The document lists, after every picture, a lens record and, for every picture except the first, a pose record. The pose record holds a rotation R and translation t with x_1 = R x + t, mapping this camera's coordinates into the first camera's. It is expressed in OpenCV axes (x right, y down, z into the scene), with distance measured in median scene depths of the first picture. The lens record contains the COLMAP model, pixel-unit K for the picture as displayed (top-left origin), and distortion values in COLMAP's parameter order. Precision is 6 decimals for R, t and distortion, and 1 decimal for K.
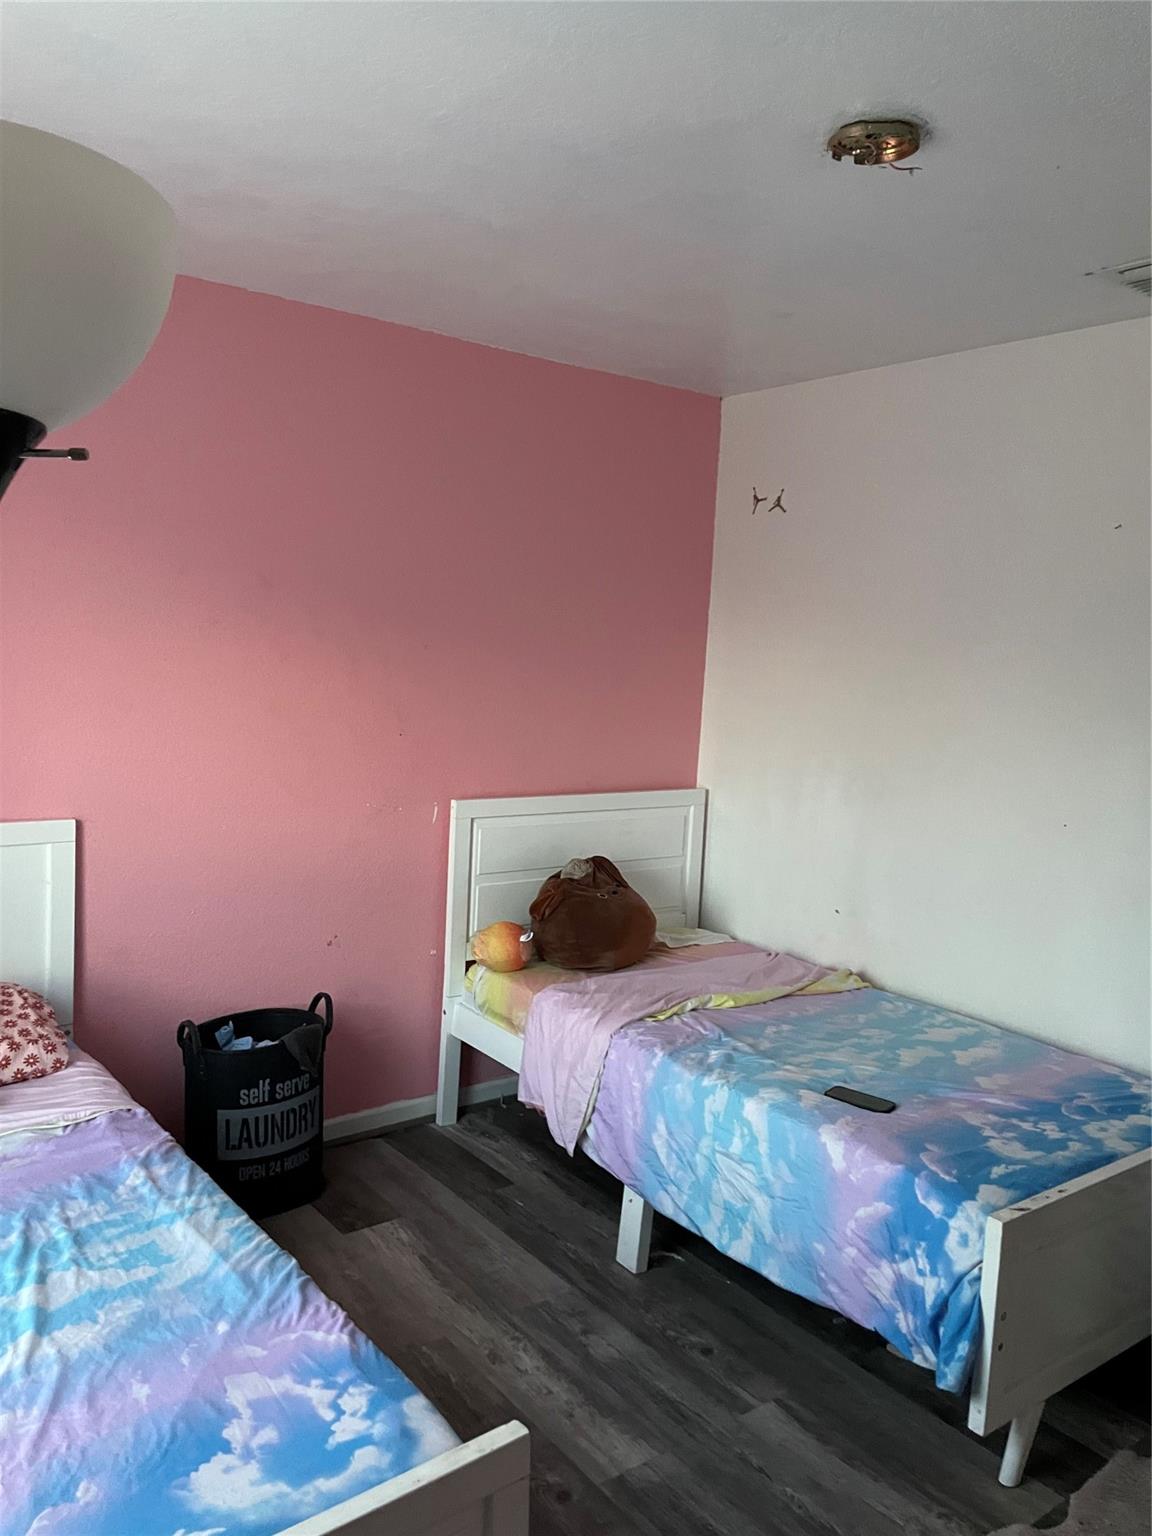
lens RADIAL K [[1159.4, 0, 571.4], [0, 1159.4, 762.3], [0, 0, 1]] dist [0.102452, -0.132218]
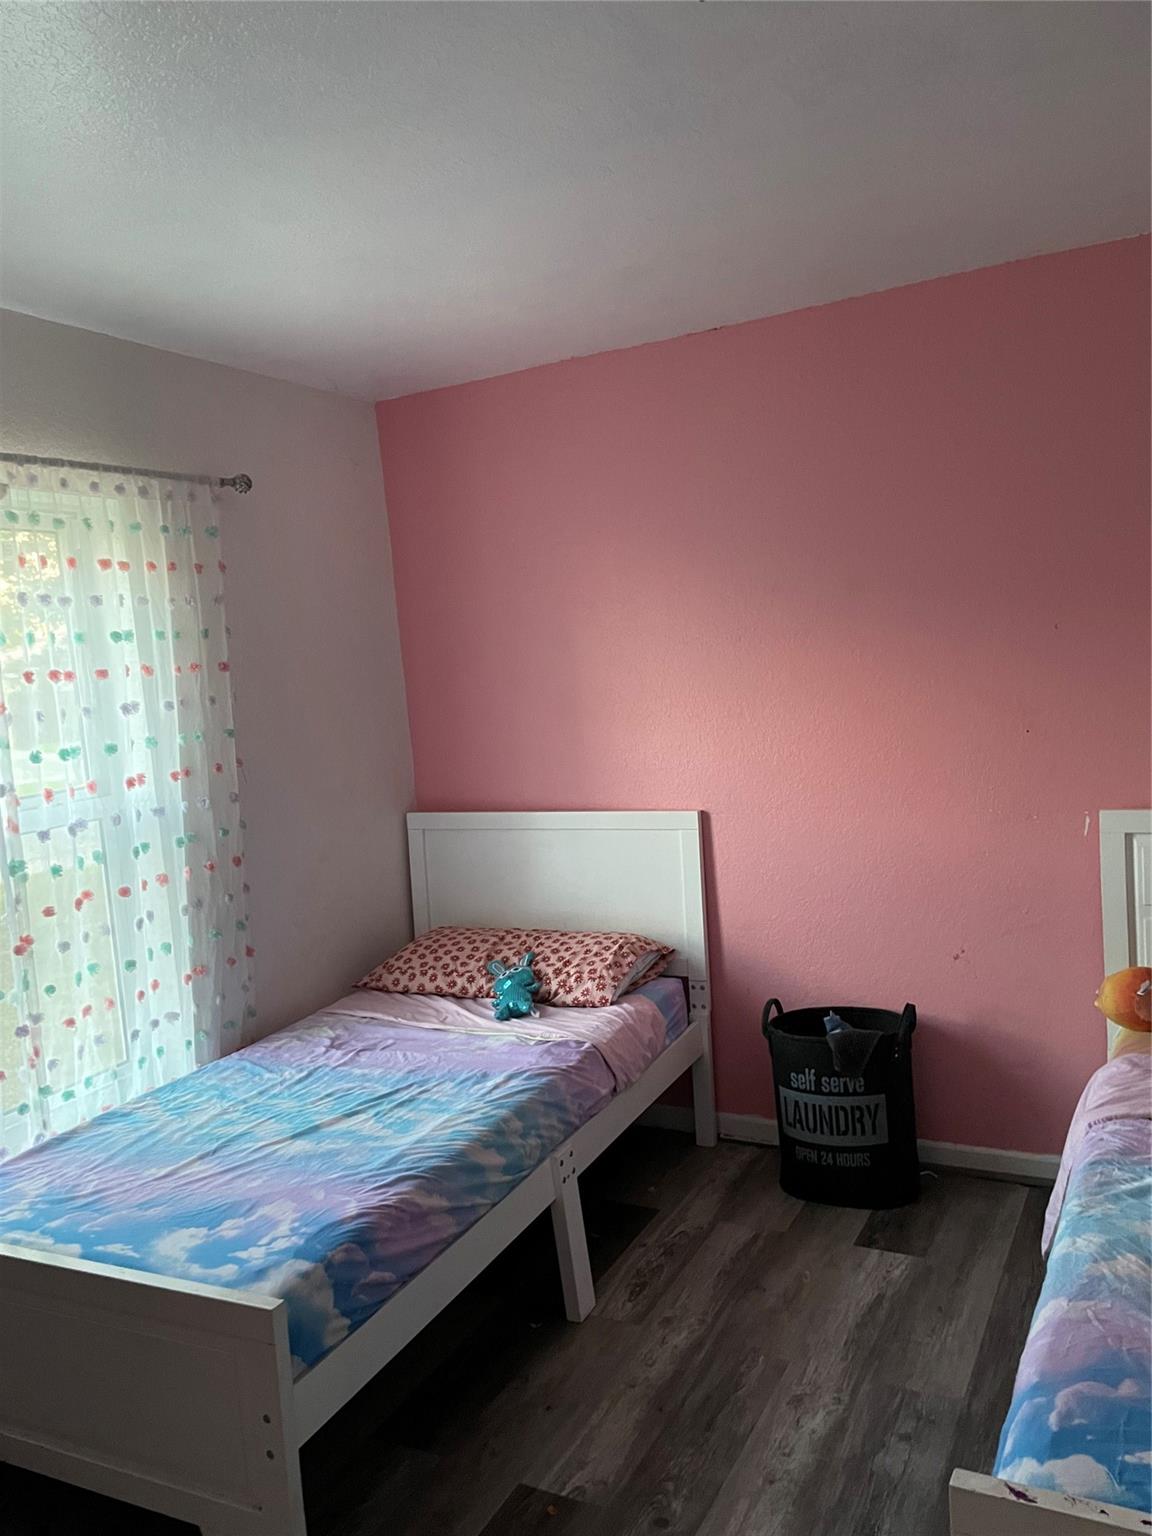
lens RADIAL K [[1159.4, 0, 571.4], [0, 1159.4, 762.3], [0, 0, 1]] dist [0.102452, -0.132218]
pose [[0.420896, 0.002494, -0.907105, 0.715249], [0.004145, 0.999980, 0.004673, -0.010034], [0.907099, -0.005727, 0.420878, 0.444682]]
